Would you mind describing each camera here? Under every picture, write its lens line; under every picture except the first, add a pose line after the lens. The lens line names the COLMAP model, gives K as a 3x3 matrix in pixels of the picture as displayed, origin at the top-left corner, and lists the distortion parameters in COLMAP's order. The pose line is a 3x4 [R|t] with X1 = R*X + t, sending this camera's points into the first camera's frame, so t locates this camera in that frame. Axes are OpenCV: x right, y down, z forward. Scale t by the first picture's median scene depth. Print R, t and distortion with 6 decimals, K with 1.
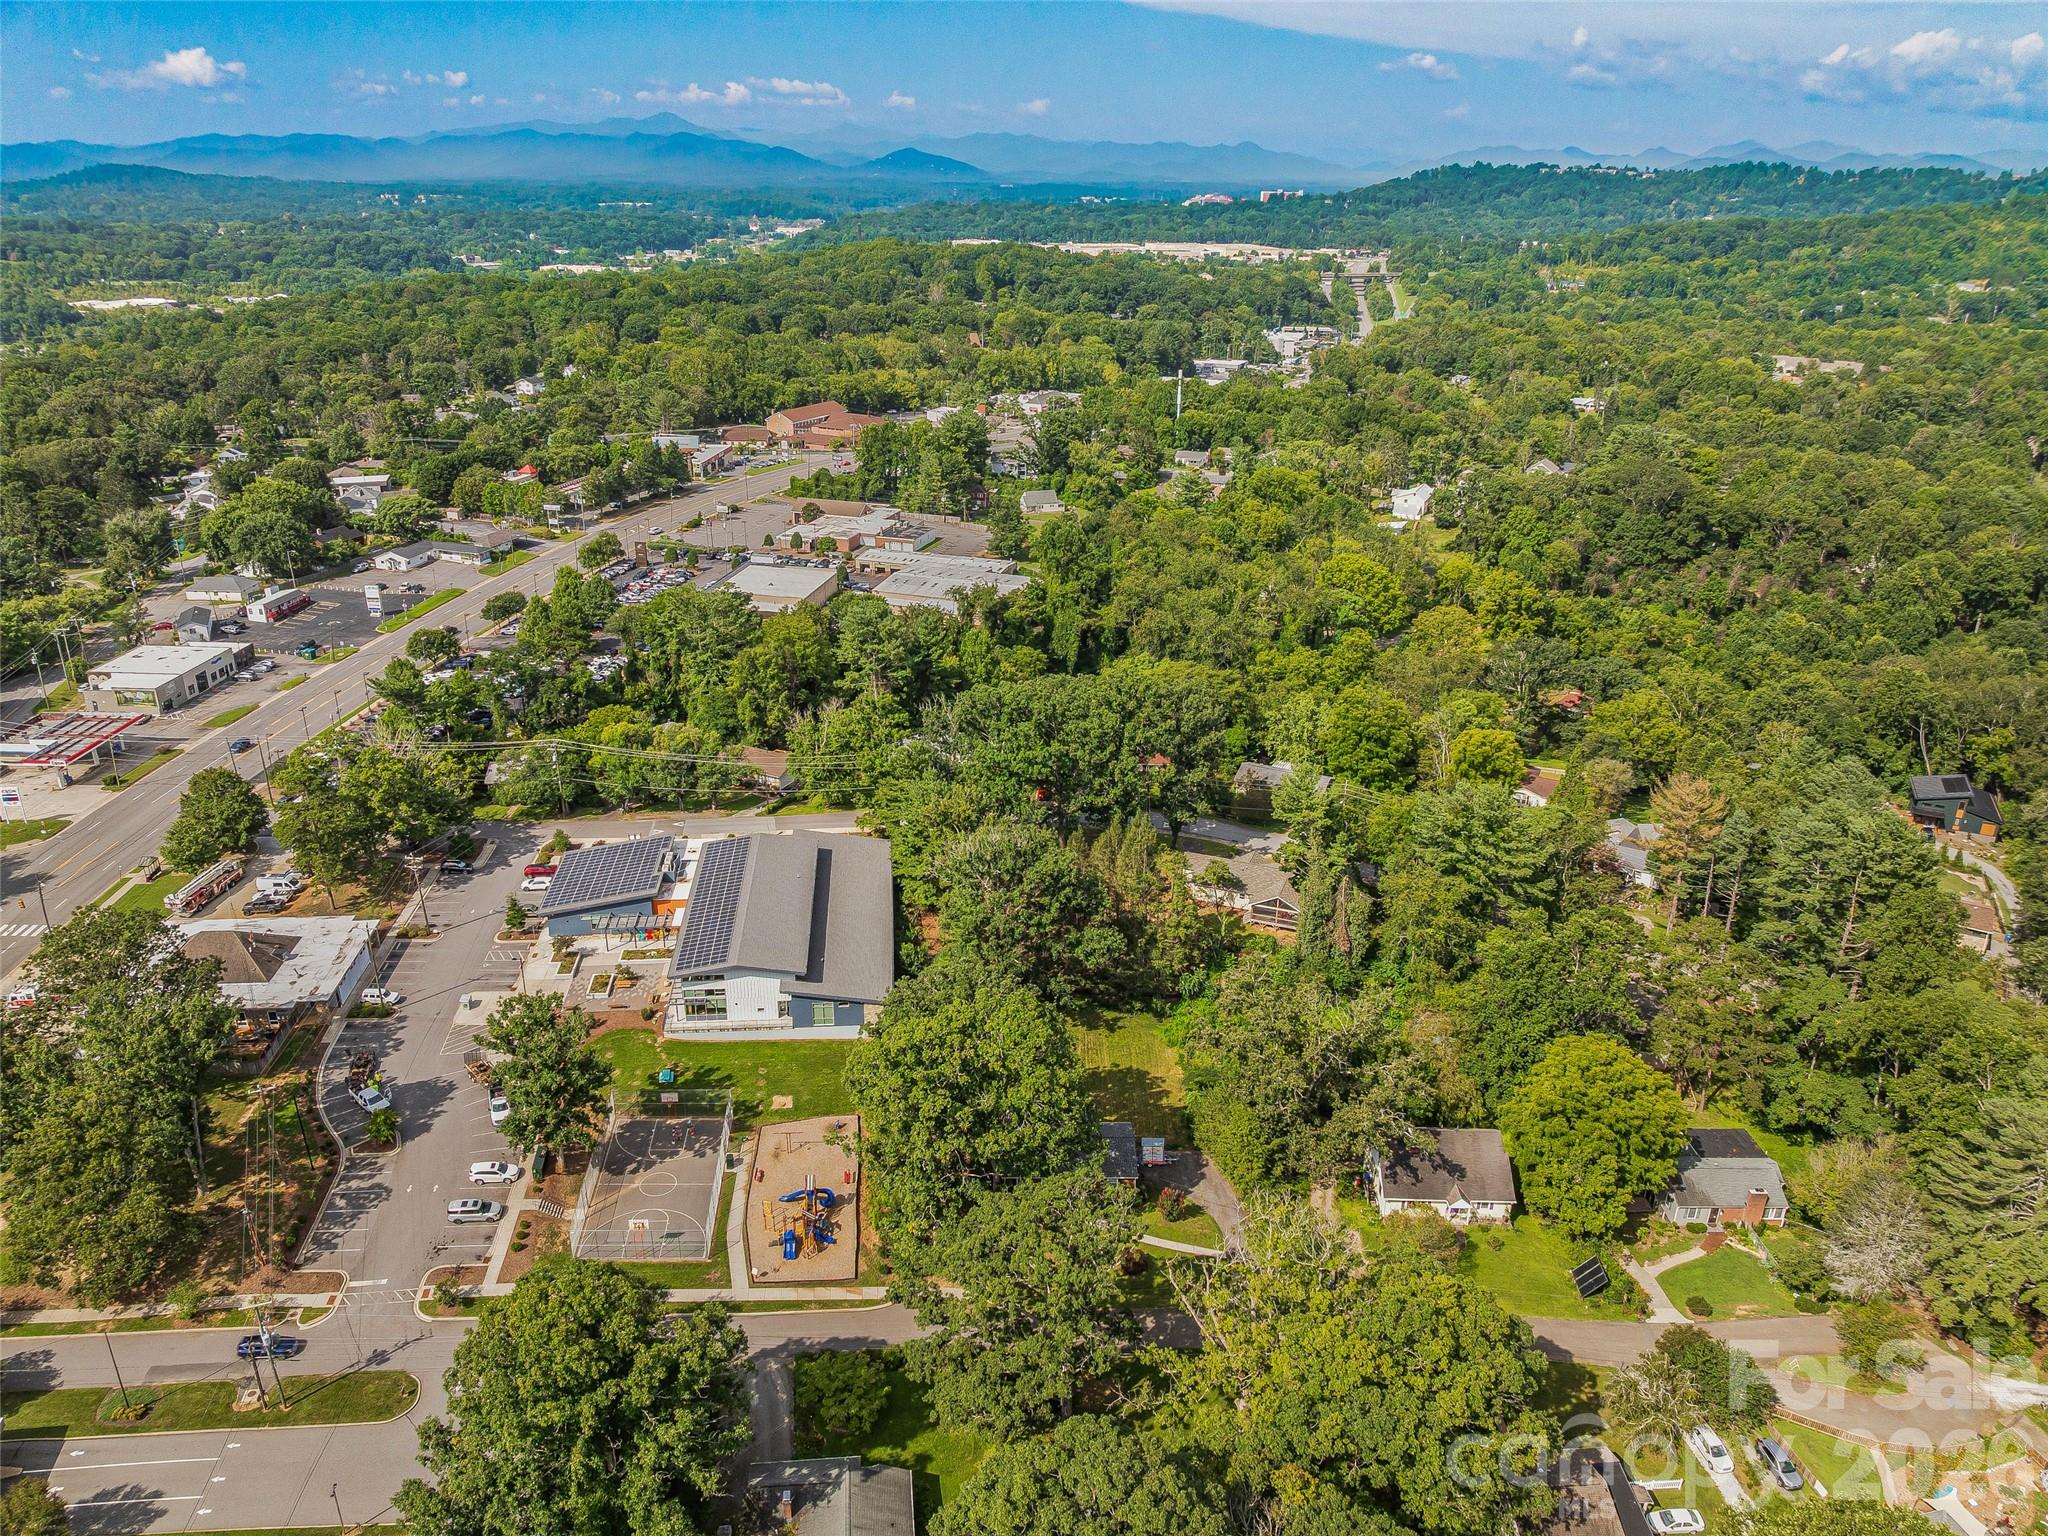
lens RADIAL K [[1433.6, 0, 1024.0], [0, 1433.6, 768.0], [0, 0, 1]] dist [-0.028309, -0.002782]
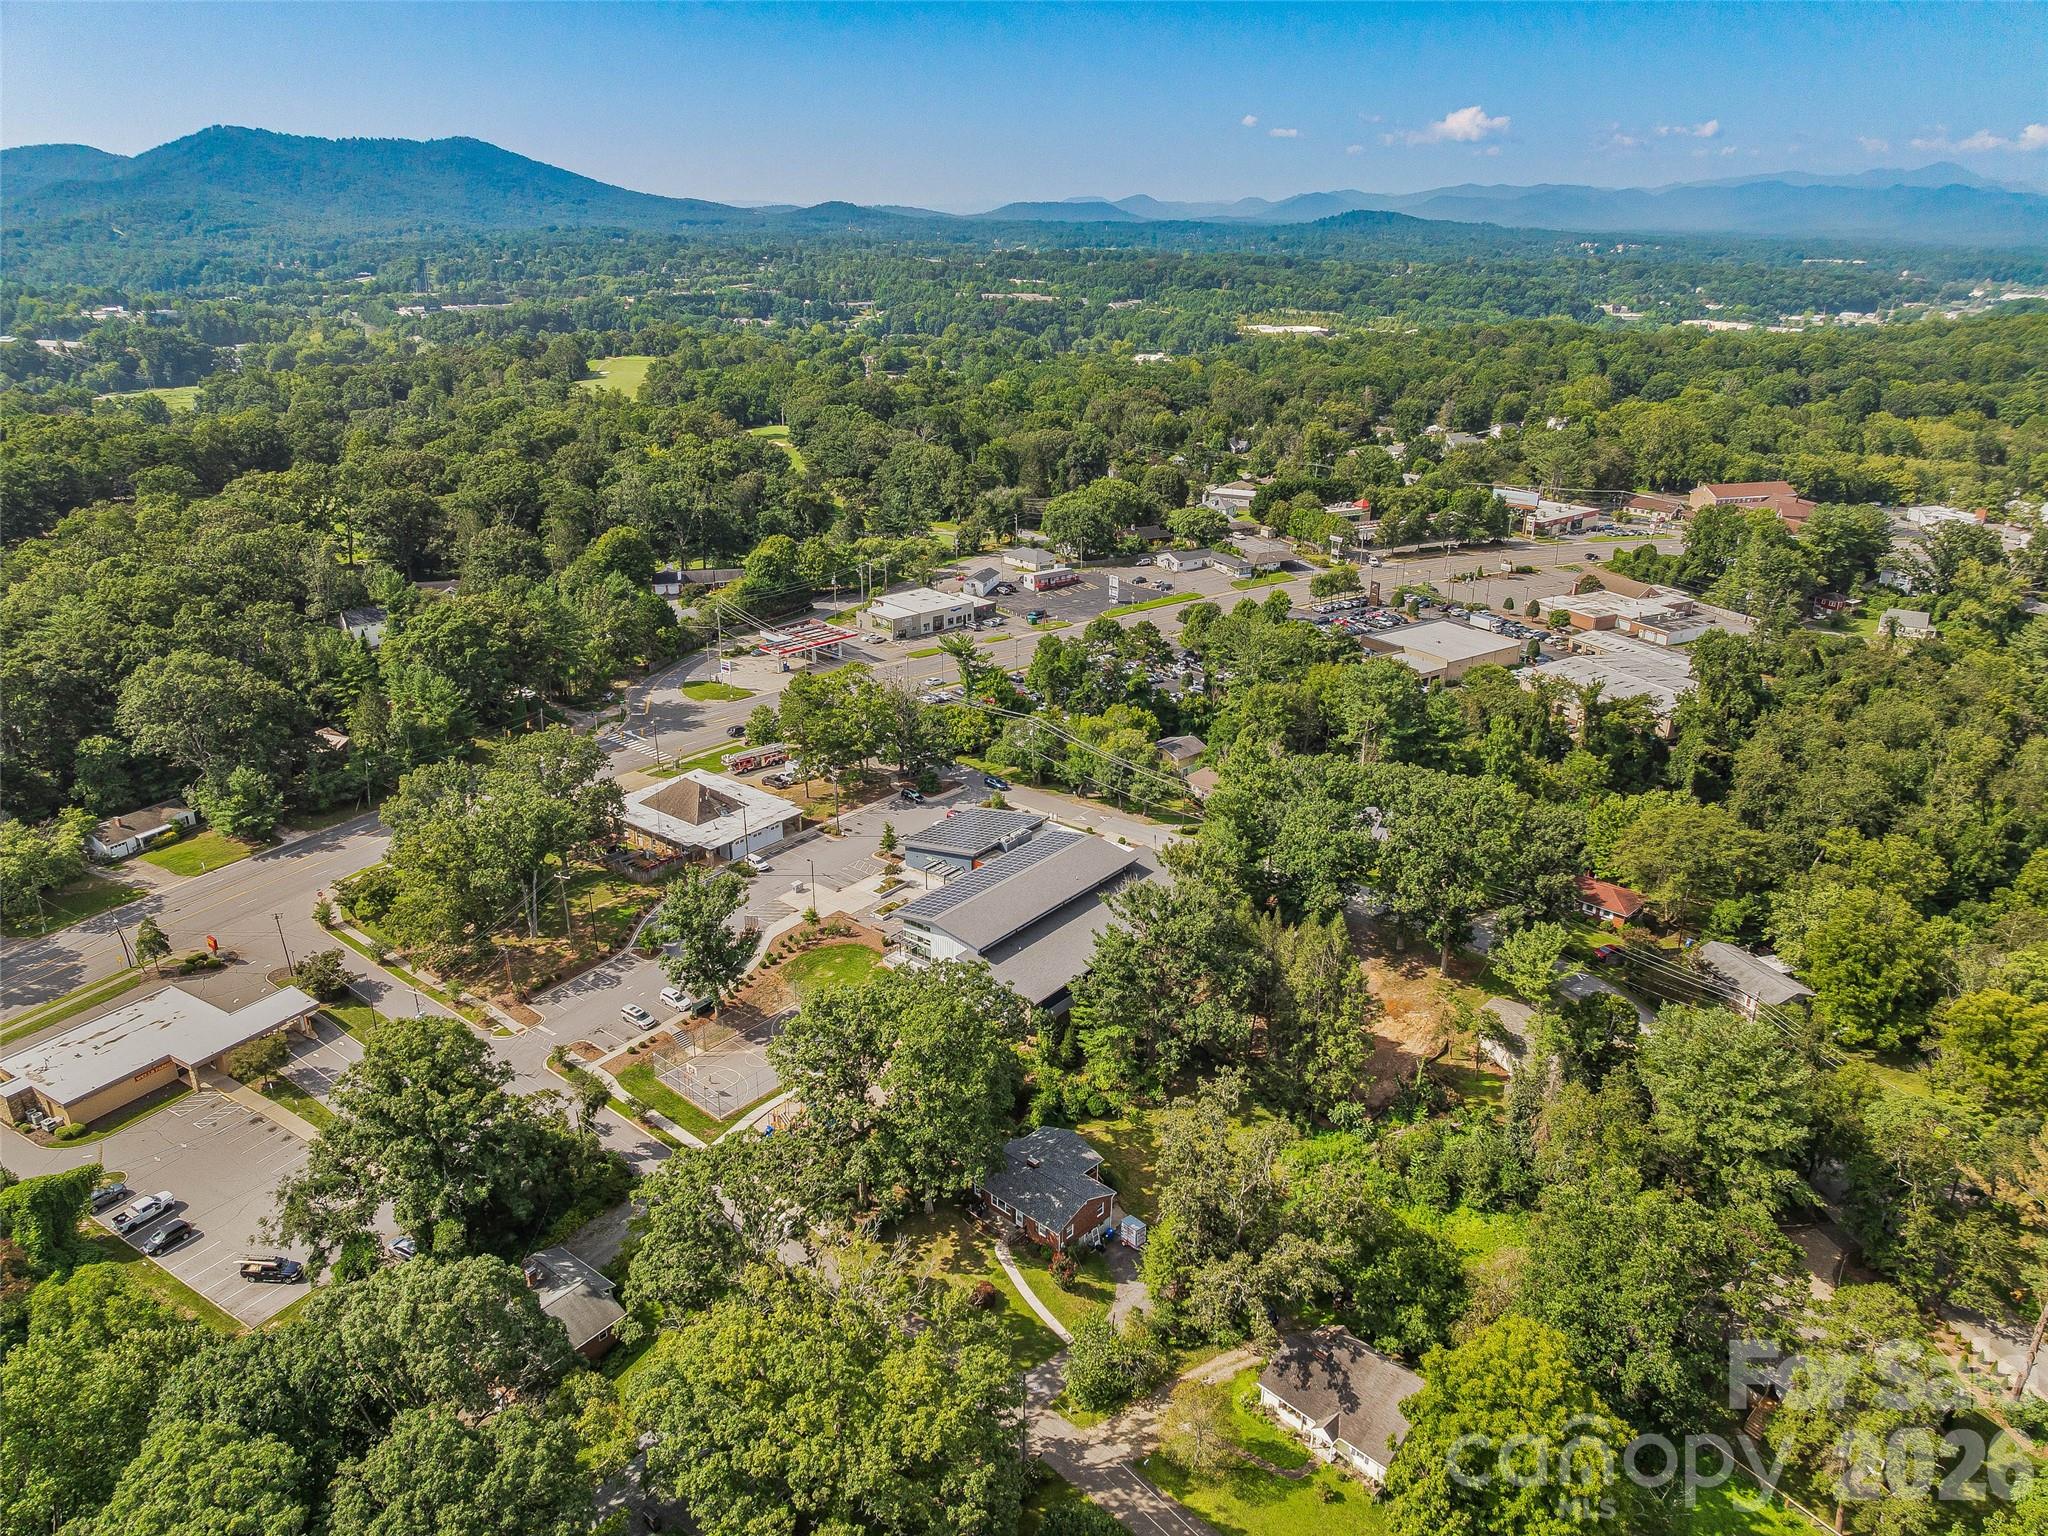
lens RADIAL K [[1433.6, 0, 1024.0], [0, 1433.6, 768.0], [0, 0, 1]] dist [-0.028309, -0.002782]
pose [[0.727368, 0.245428, -0.640860, 0.311510], [-0.265027, 0.961871, 0.067562, -0.042425], [0.633006, 0.120703, 0.764679, 0.095286]]
